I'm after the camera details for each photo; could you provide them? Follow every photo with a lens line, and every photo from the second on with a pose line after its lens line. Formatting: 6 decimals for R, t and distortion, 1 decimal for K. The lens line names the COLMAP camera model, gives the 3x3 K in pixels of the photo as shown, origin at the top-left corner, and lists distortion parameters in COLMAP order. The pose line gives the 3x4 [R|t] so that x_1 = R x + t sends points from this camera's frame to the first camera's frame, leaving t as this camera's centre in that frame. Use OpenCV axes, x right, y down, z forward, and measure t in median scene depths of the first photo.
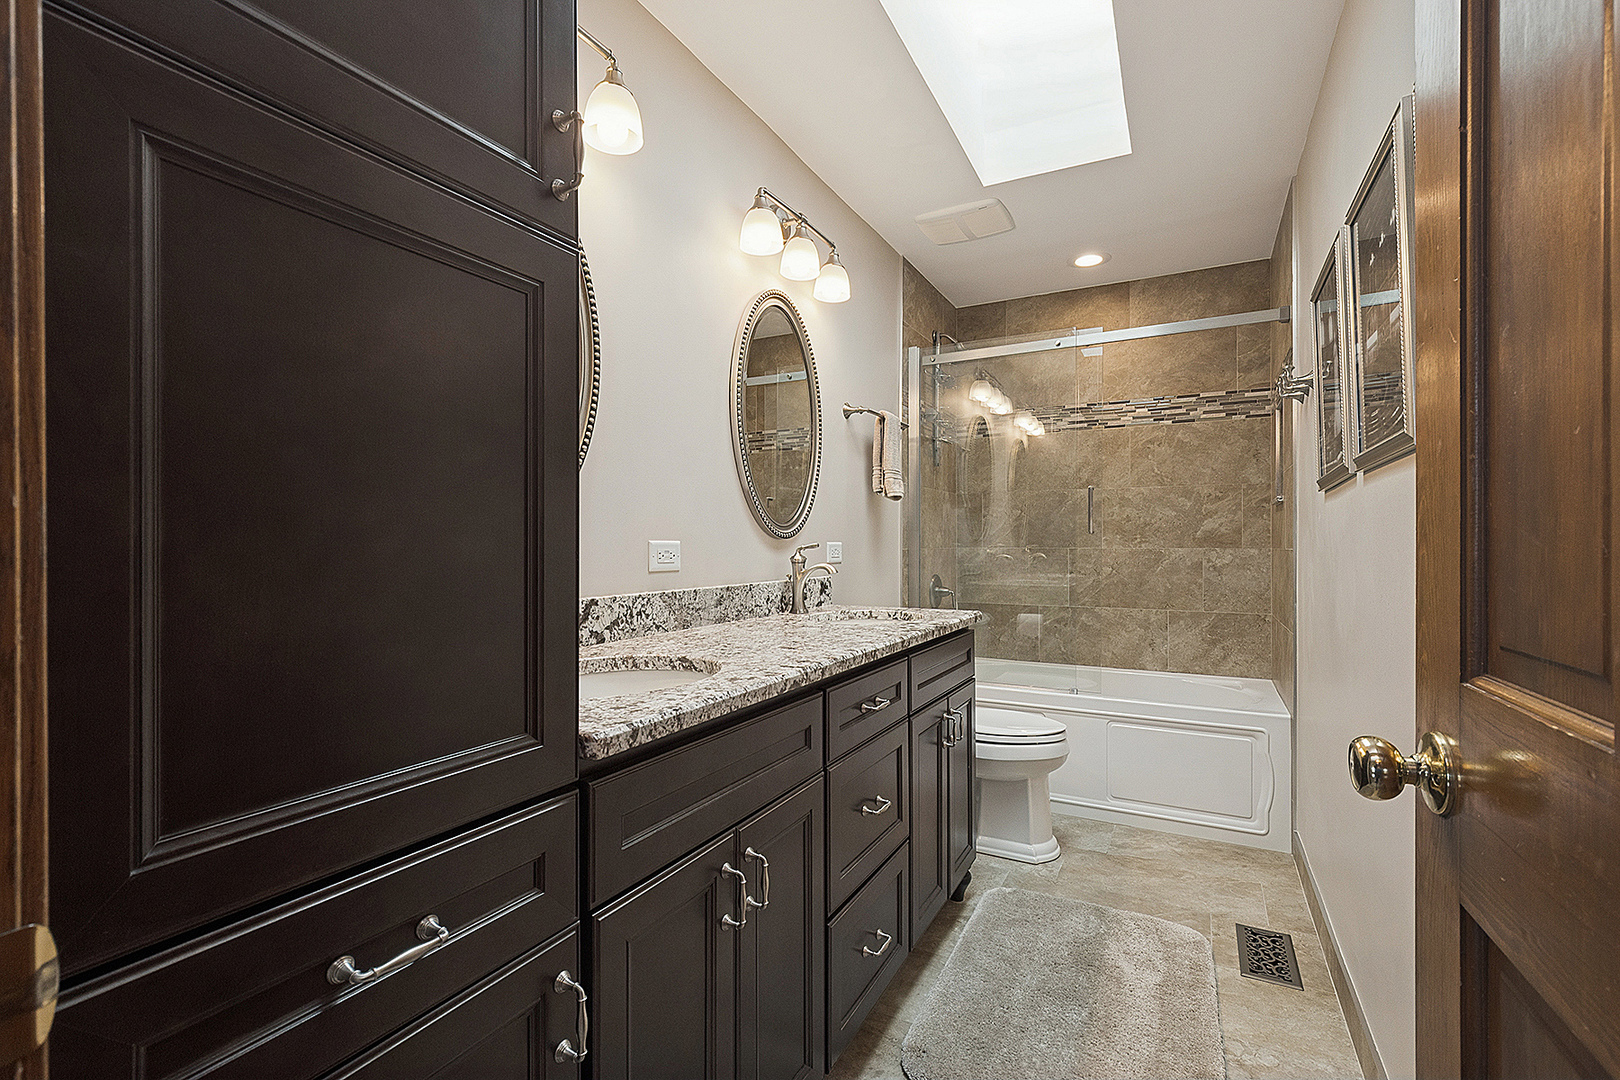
lens RADIAL K [[706.9, 0, 814.6], [0, 706.9, 533.1], [0, 0, 1]] dist [-0.011968, 0.000160]
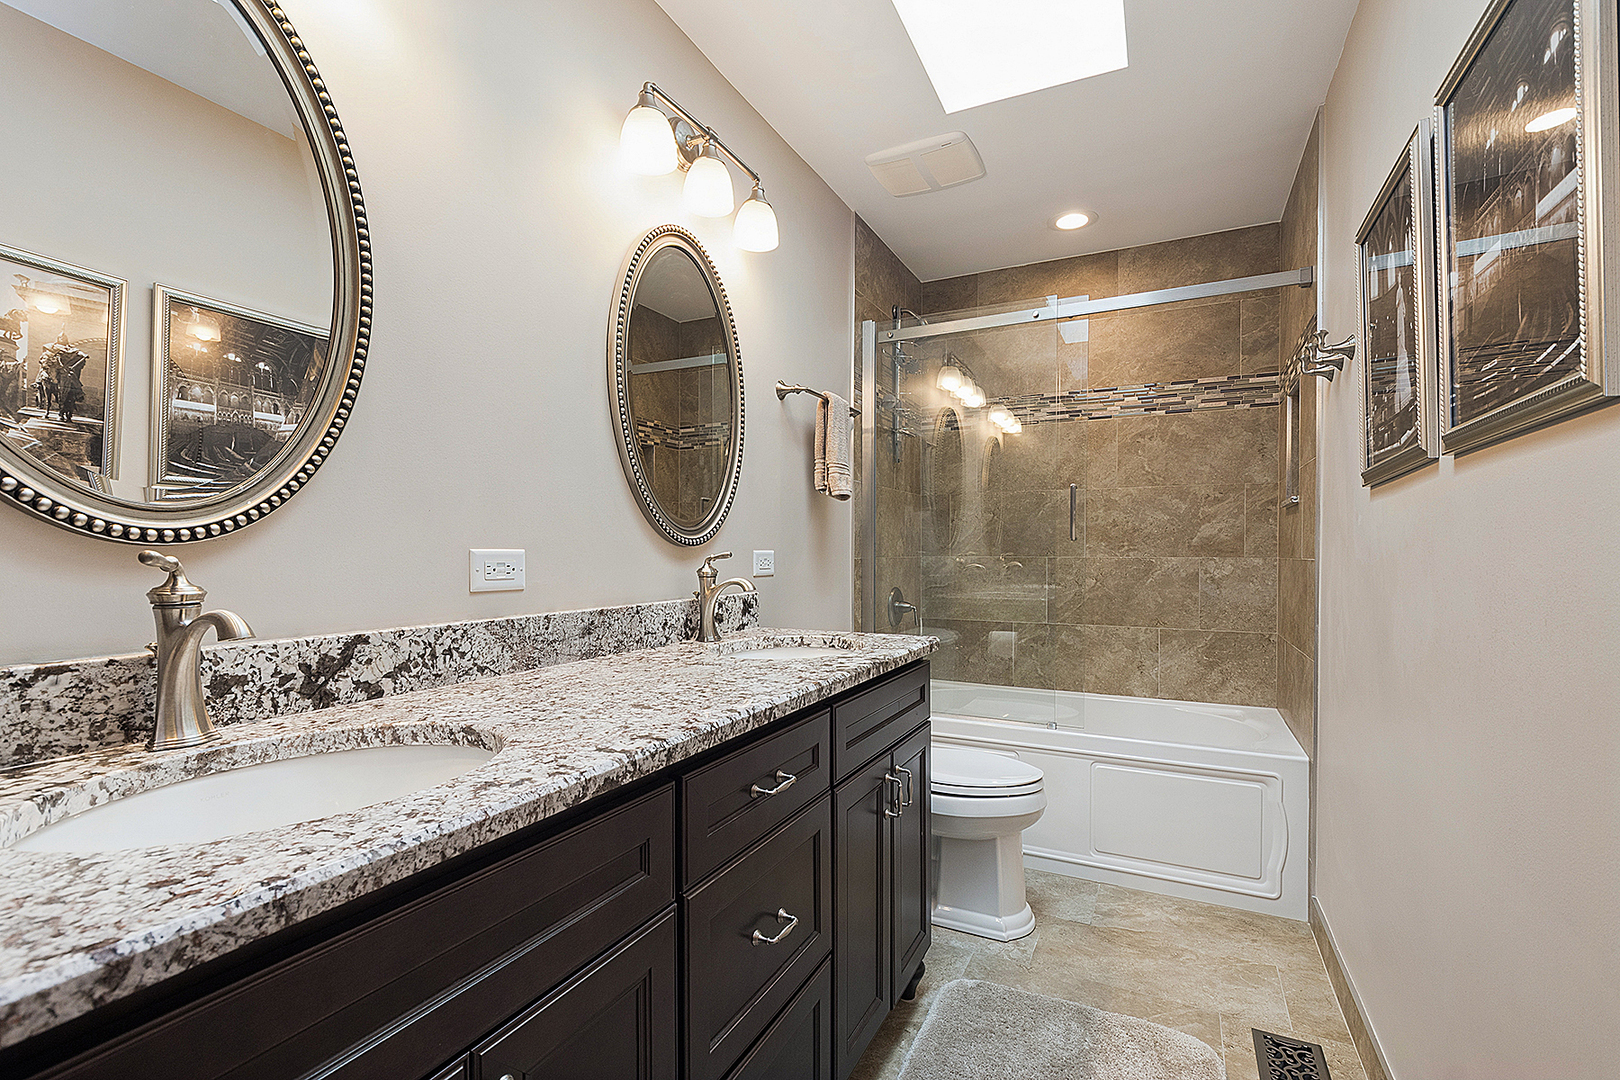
lens RADIAL K [[723.2, 0, 814.8], [0, 723.2, 550.2], [0, 0, 1]] dist [-0.010206, 0.000288]
pose [[0.999383, 0.000773, 0.035111, 0.060951], [-0.001279, 0.999896, 0.014381, 0.000561], [-0.035096, -0.014417, 0.999280, 0.171992]]
